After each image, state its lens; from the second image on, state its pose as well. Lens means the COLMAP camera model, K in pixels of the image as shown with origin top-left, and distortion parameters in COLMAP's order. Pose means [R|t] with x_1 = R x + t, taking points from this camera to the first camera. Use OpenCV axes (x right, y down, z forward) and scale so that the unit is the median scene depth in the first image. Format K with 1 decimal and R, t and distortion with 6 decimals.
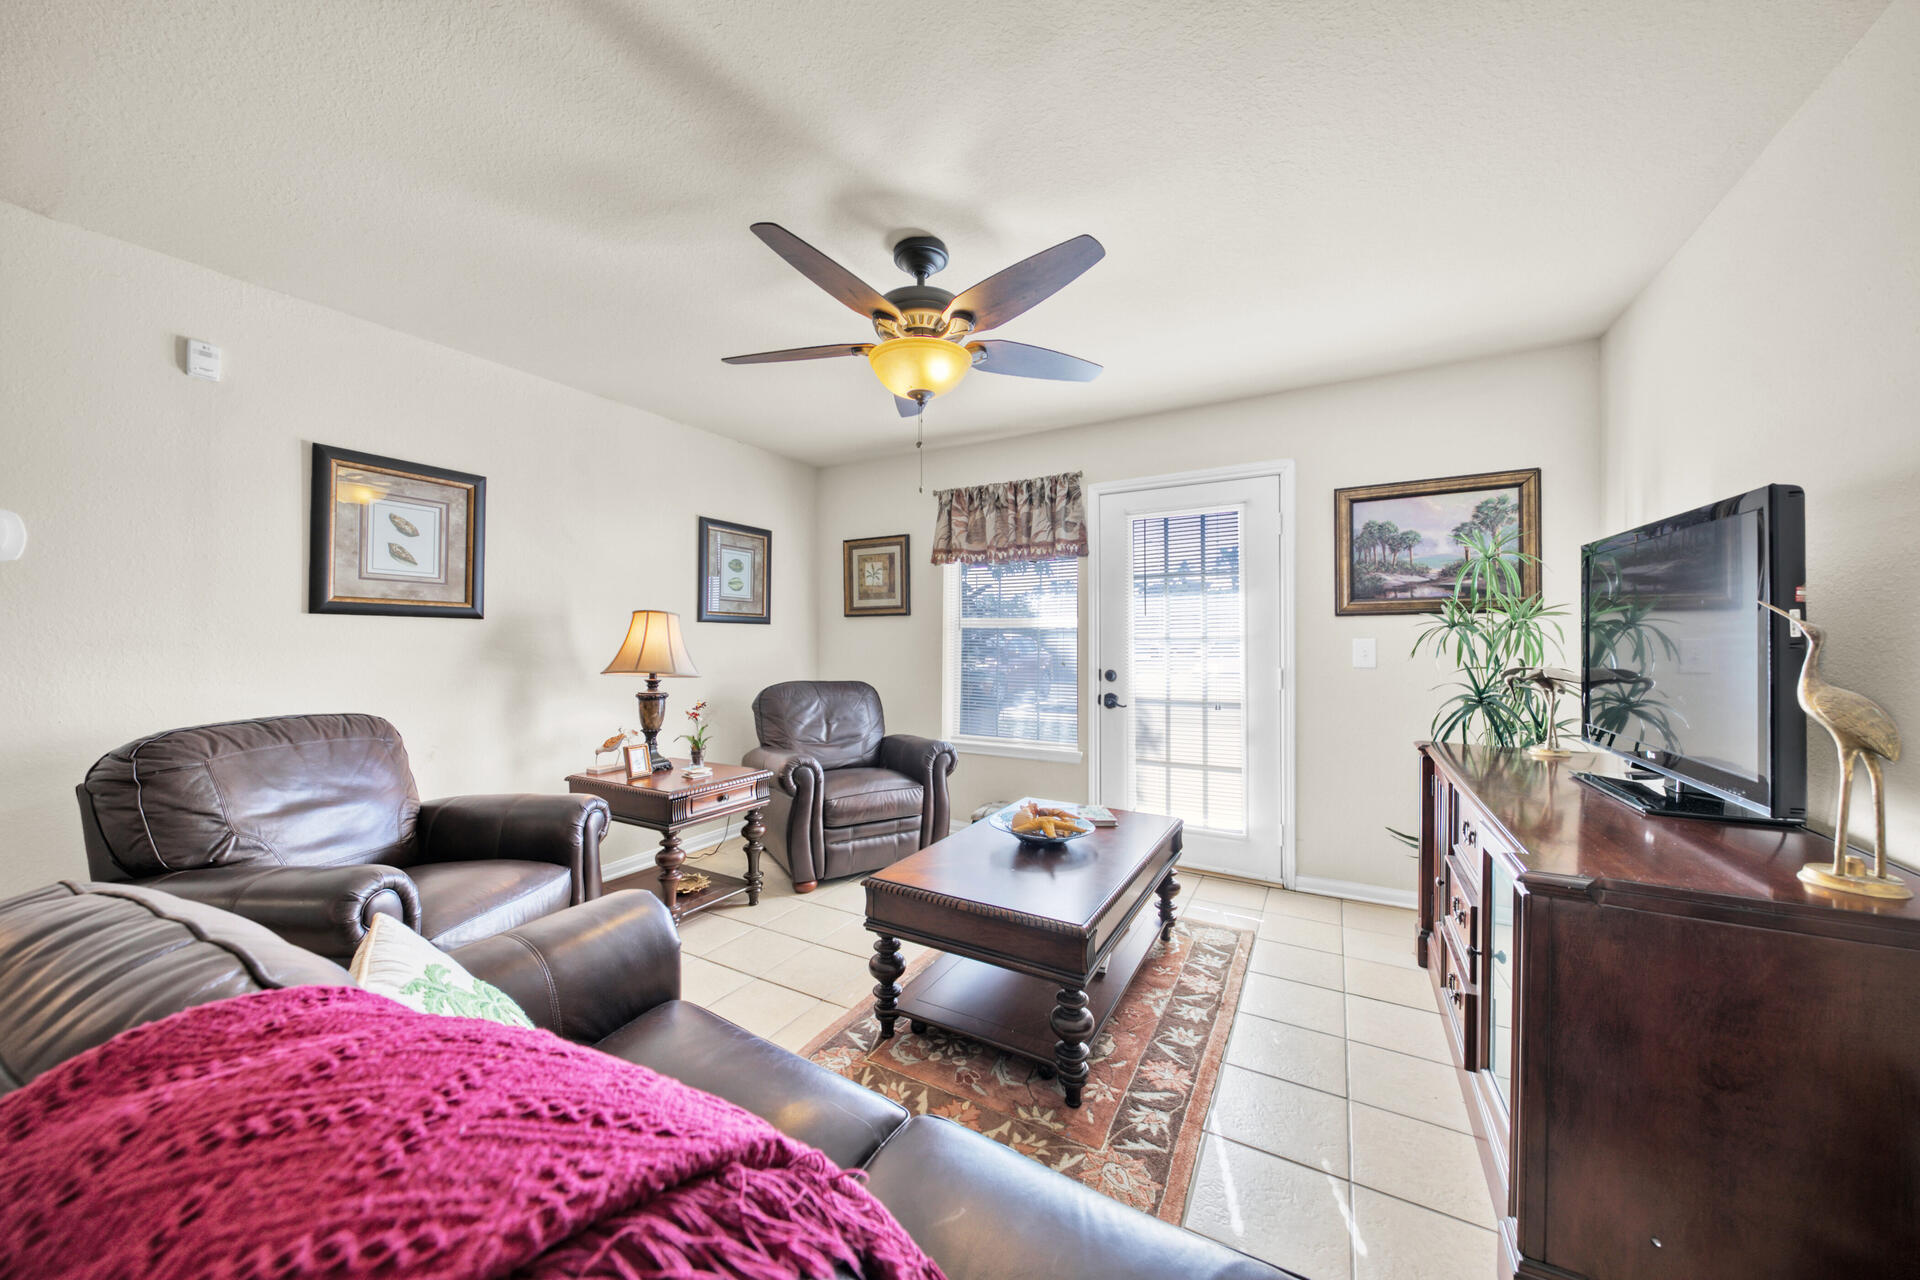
lens RADIAL K [[667.5, 0, 953.3], [0, 667.5, 642.5], [0, 0, 1]] dist [0.004301, -0.003798]
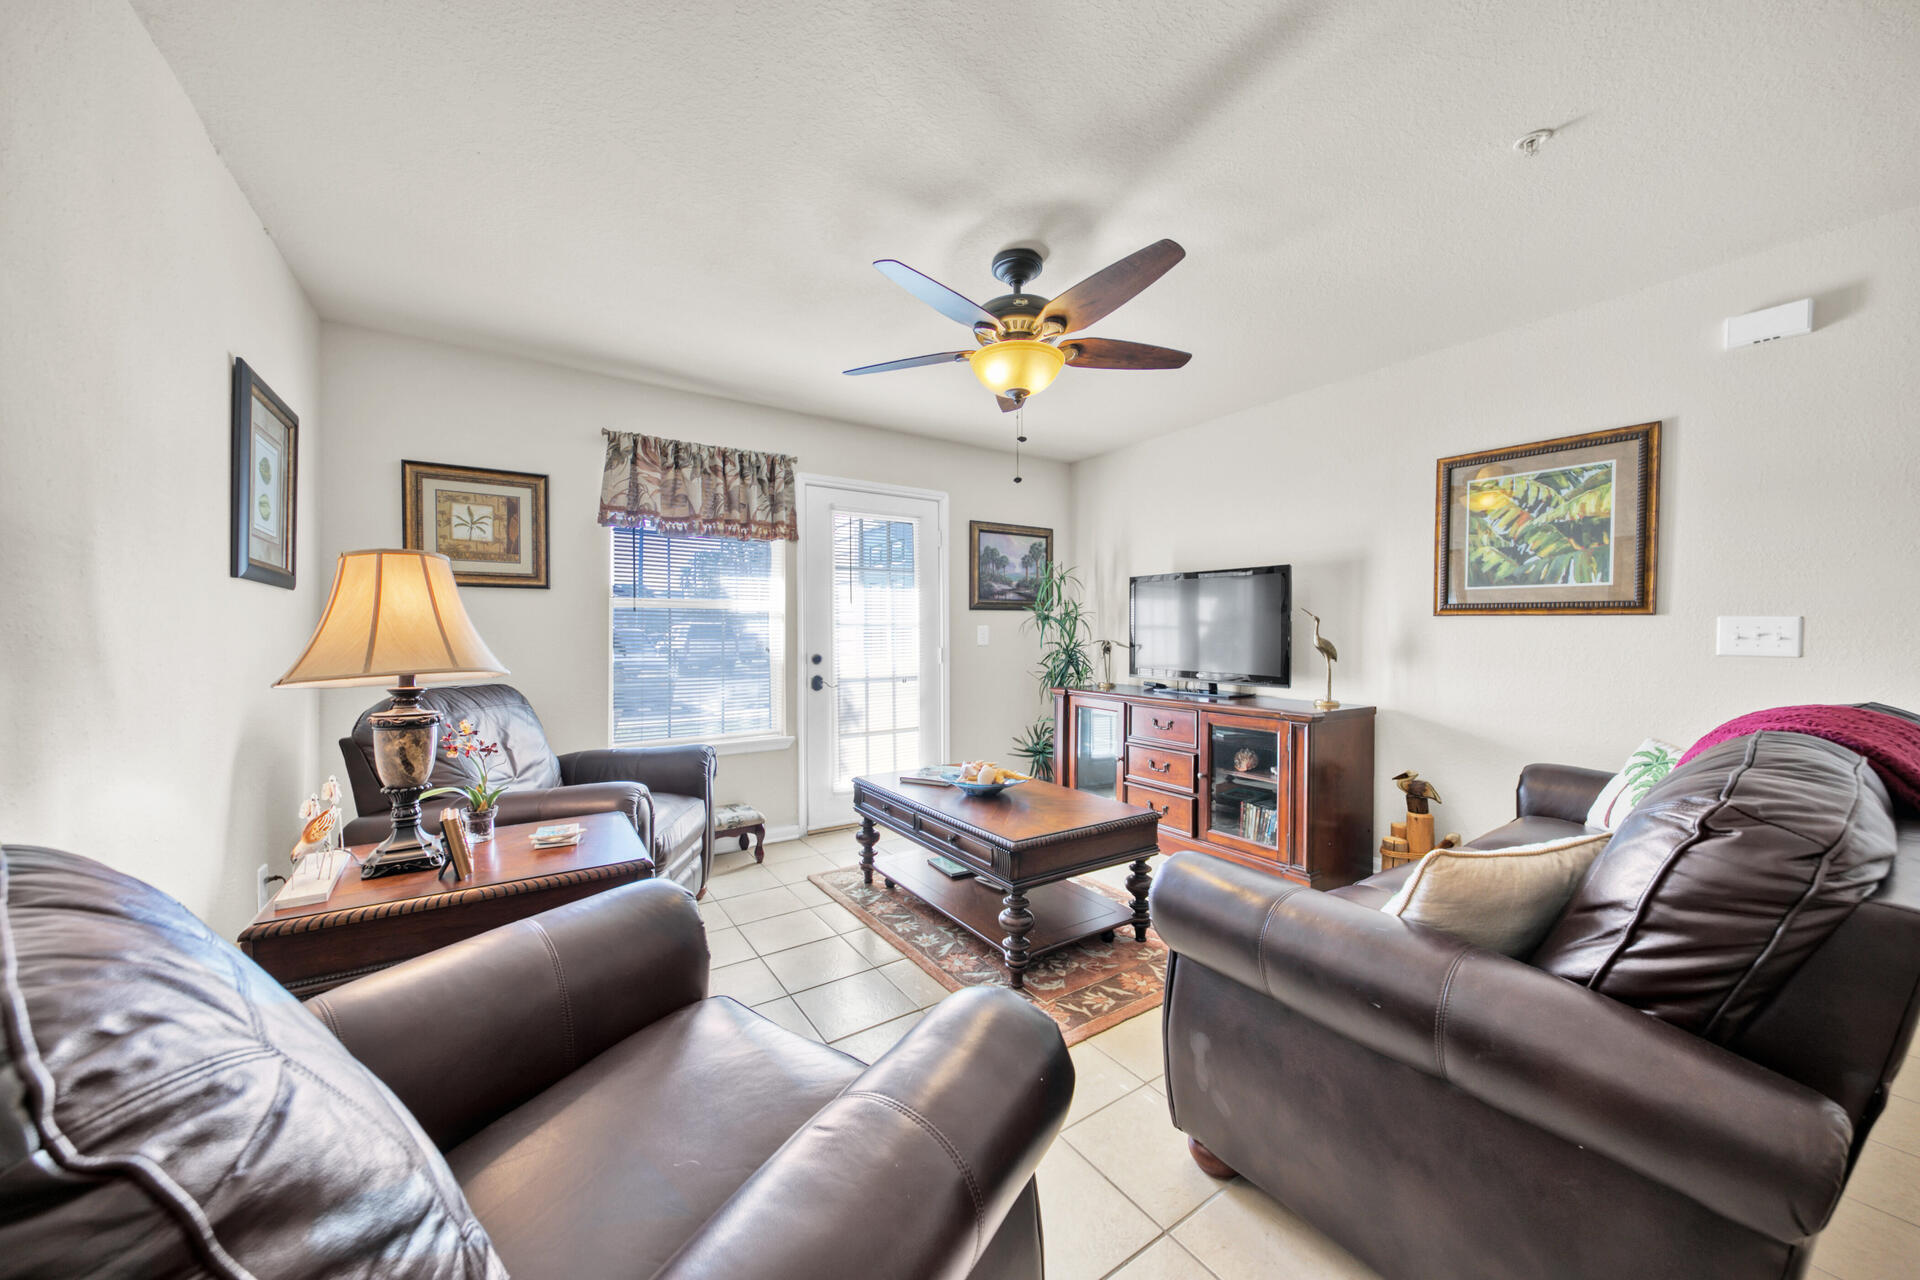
lens RADIAL K [[667.5, 0, 955.9], [0, 667.5, 639.9], [0, 0, 1]] dist [0.004301, -0.003798]
pose [[0.447123, -0.005656, 0.894455, -0.605161], [0.005918, 0.999977, 0.003365, 0.016990], [-0.894453, 0.003789, 0.447146, 0.335873]]
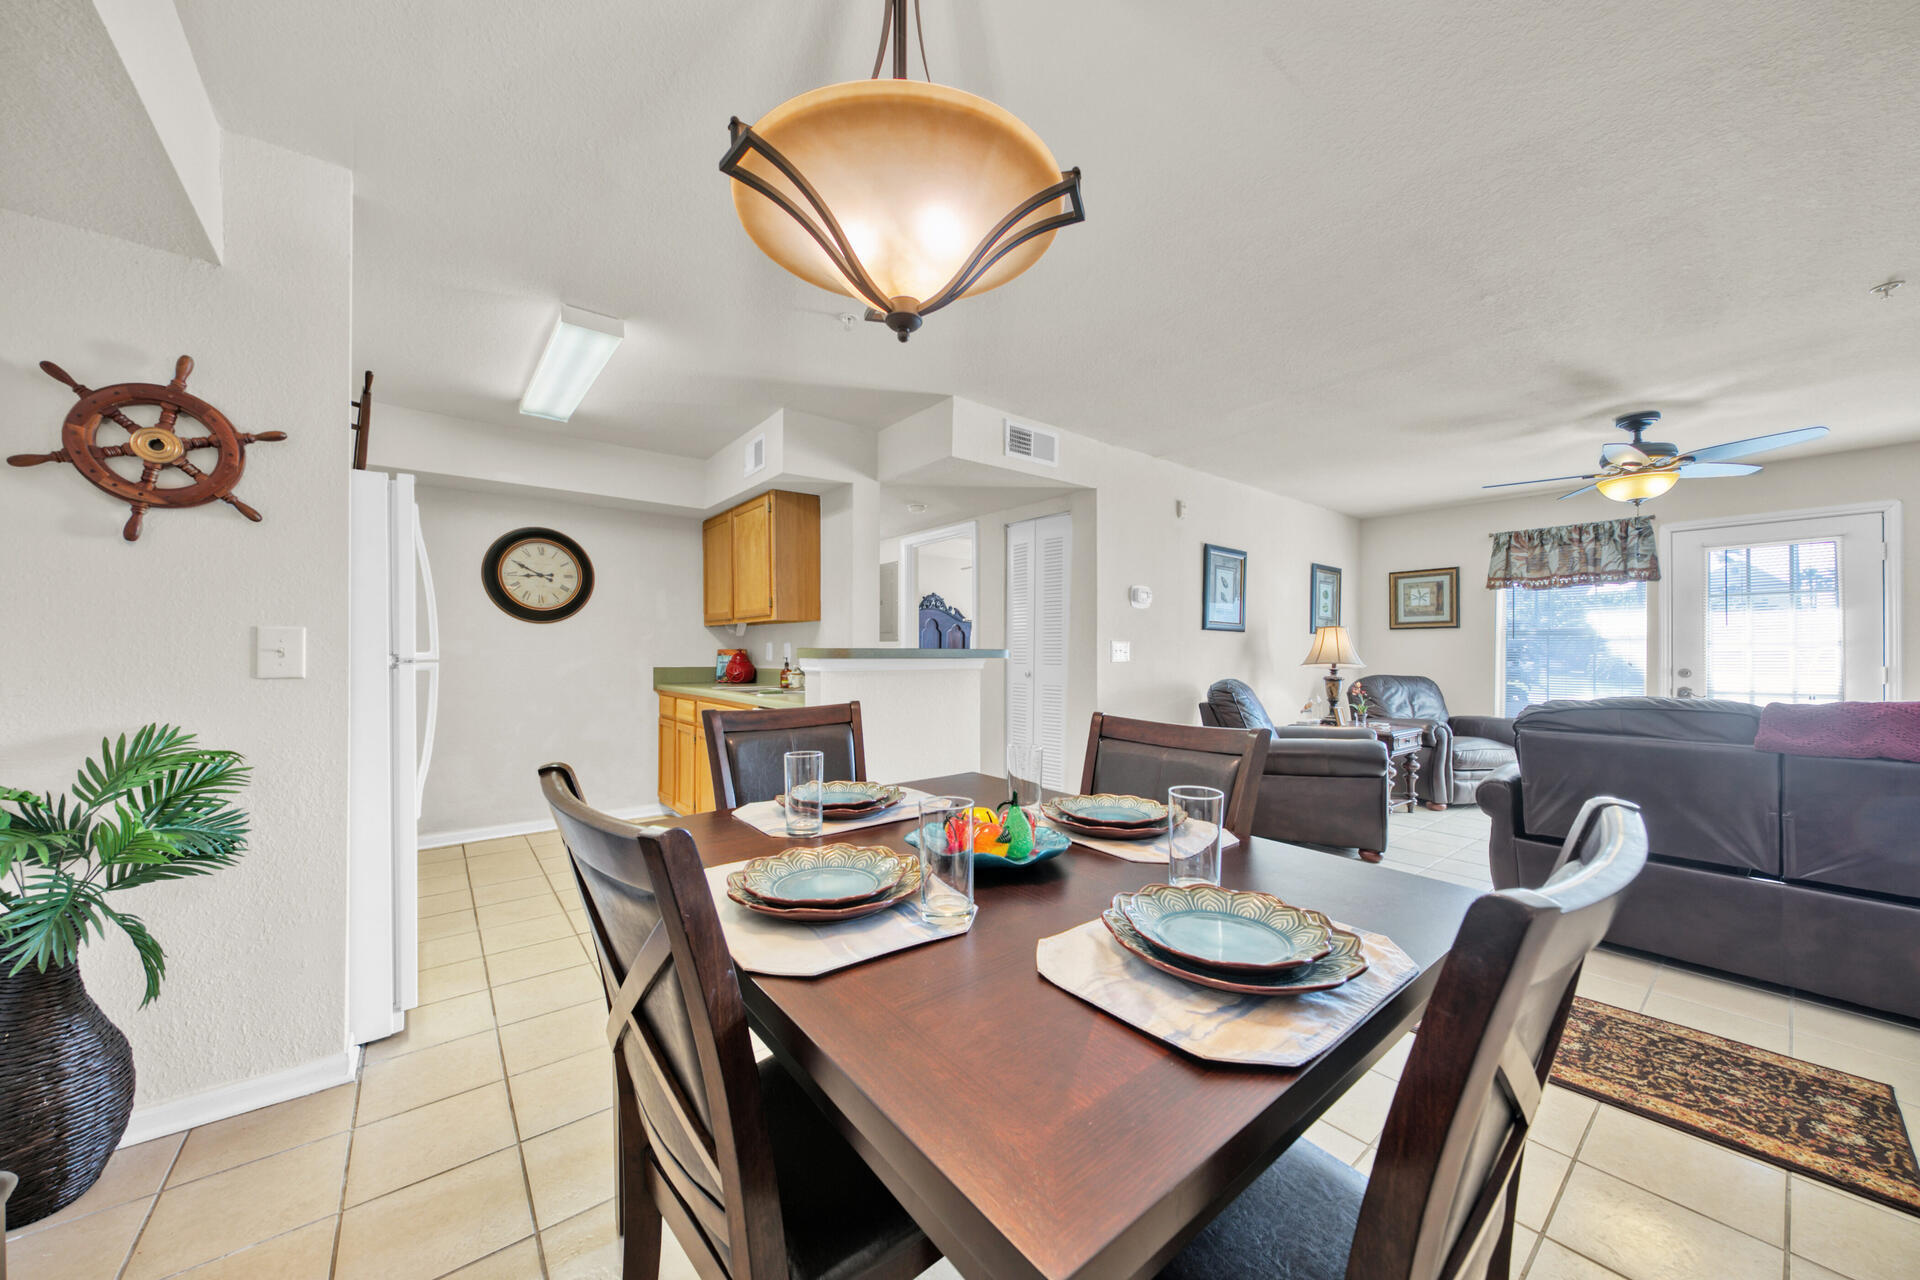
lens RADIAL K [[667.5, 0, 959.5], [0, 667.5, 654.1], [0, 0, 1]] dist [0.004301, -0.003798]
pose [[0.928833, 0.002353, -0.370491, -0.582854], [-0.003600, 0.999990, -0.002675, 0.022269], [0.370481, 0.003818, 0.928832, -0.706450]]
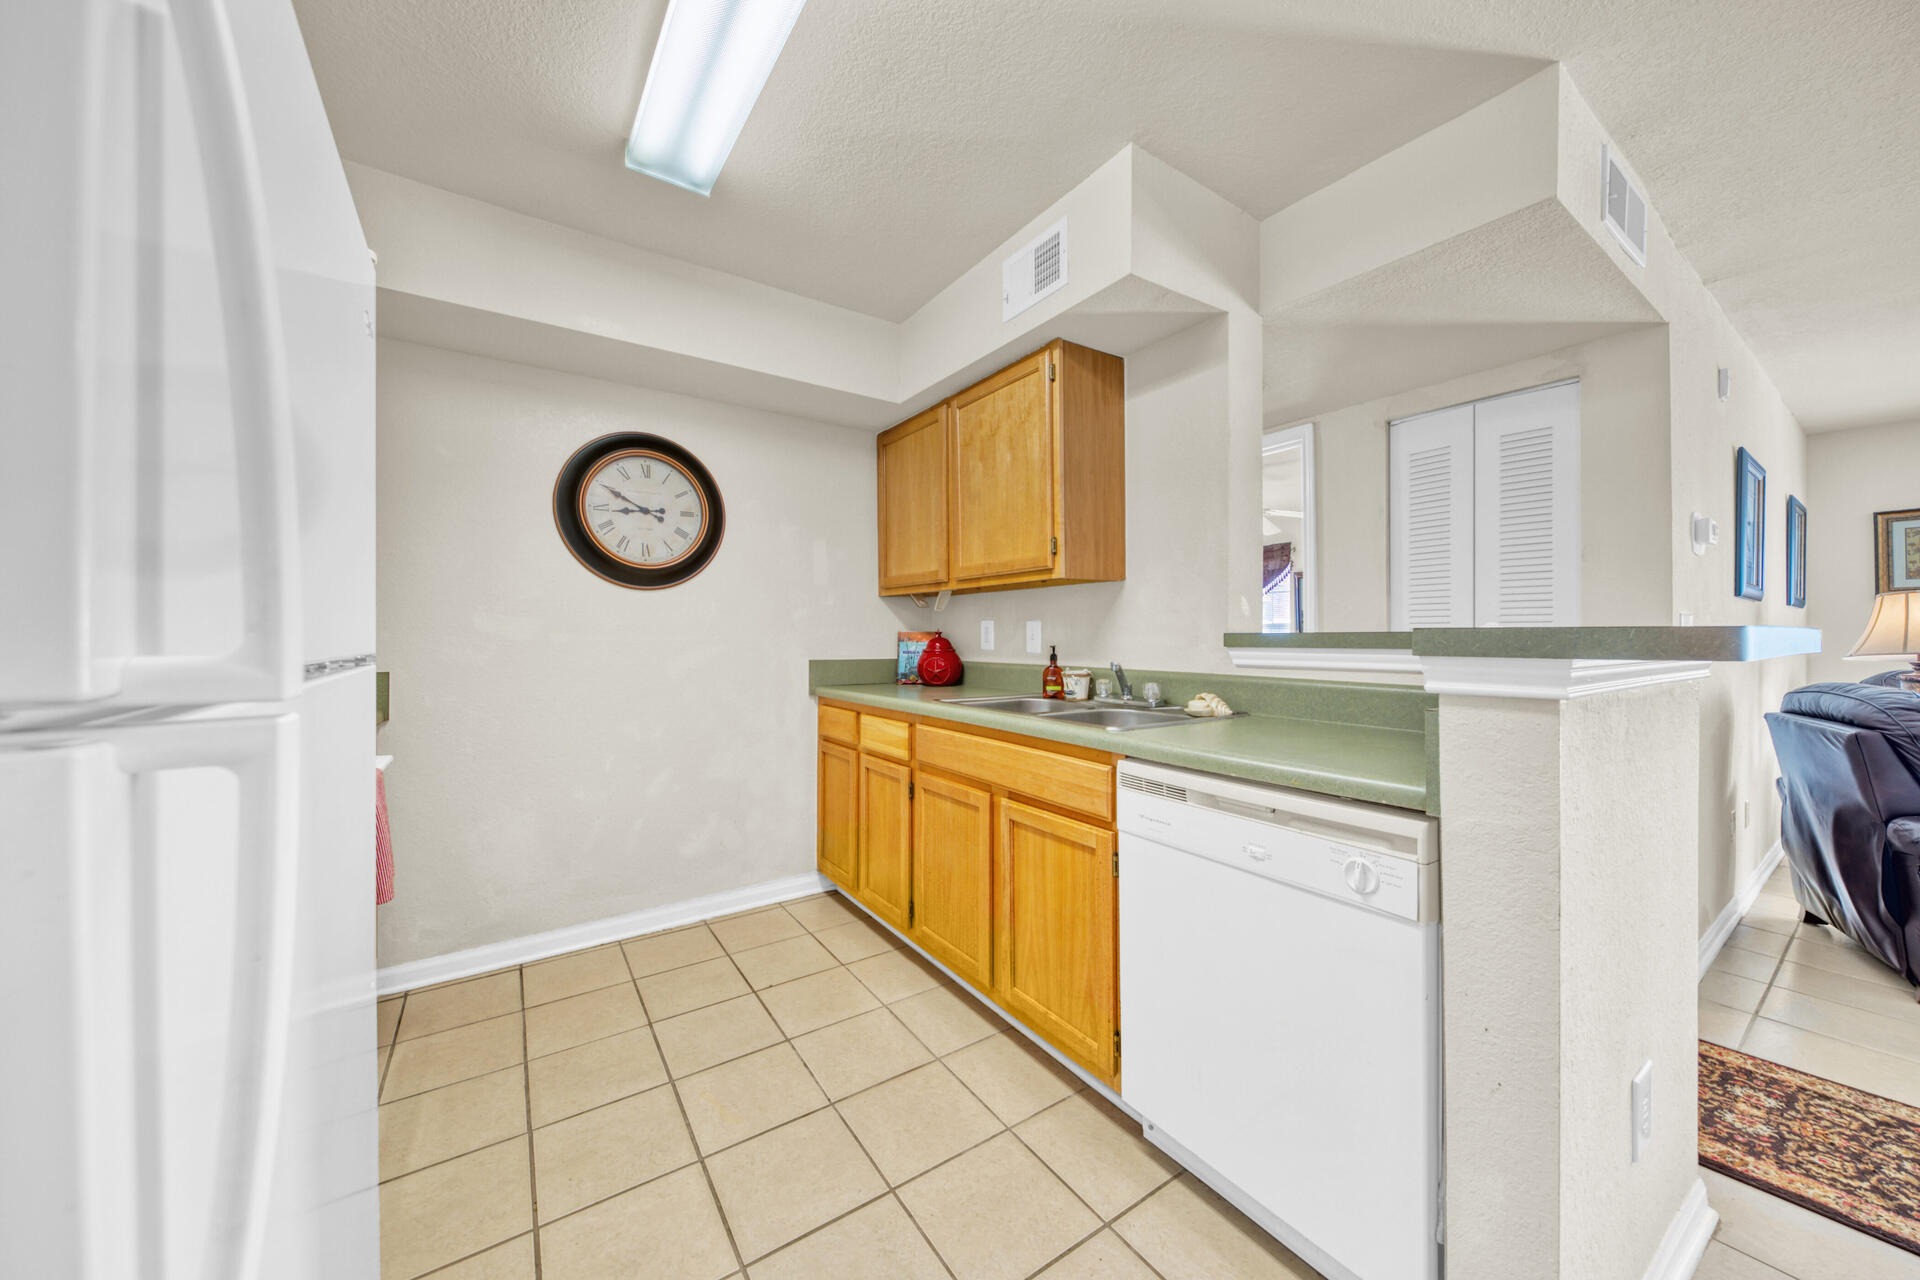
lens RADIAL K [[667.5, 0, 962.3], [0, 667.5, 631.0], [0, 0, 1]] dist [0.004301, -0.003798]
pose [[0.898187, -0.003132, -0.439603, -1.068895], [-0.001737, 0.999942, -0.010674, 0.018898], [0.439610, 0.010350, 0.898129, -0.389979]]
